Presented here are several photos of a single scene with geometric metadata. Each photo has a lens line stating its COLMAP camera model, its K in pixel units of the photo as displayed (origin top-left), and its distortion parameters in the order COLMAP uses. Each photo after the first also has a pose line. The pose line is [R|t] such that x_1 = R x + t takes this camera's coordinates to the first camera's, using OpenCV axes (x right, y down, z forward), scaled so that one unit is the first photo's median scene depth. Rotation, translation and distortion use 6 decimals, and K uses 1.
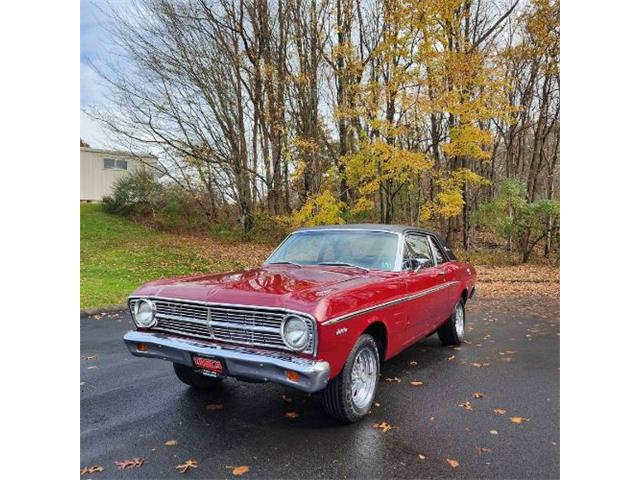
lens RADIAL K [[428.0, 0, 322.1], [0, 428.0, 243.8], [0, 0, 1]] dist [0.050241, -0.029075]
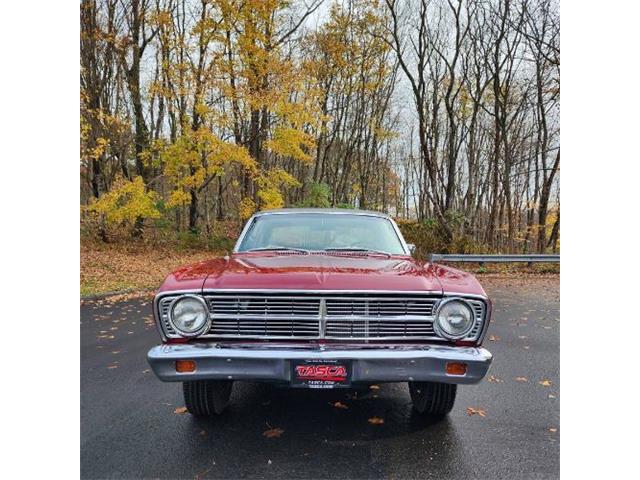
lens RADIAL K [[428.0, 0, 316.7], [0, 428.0, 240.7], [0, 0, 1]] dist [0.050241, -0.029075]
pose [[0.859081, 0.011222, 0.511716, -0.649219], [-0.006772, 0.999921, -0.010561, 0.053560], [-0.511794, 0.005607, 0.859090, 0.343254]]
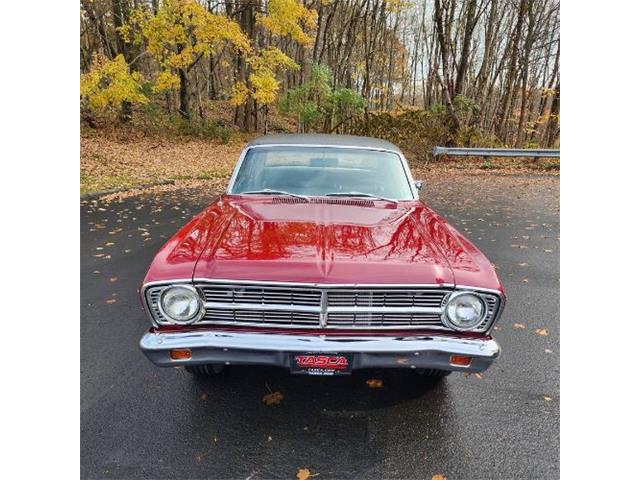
lens RADIAL K [[428.0, 0, 317.9], [0, 428.0, 241.7], [0, 0, 1]] dist [0.050241, -0.029075]
pose [[0.856652, -0.120680, 0.501581, -0.601578], [-0.020370, 0.963584, 0.266629, -0.112860], [-0.515492, -0.238625, 0.822998, 0.437415]]
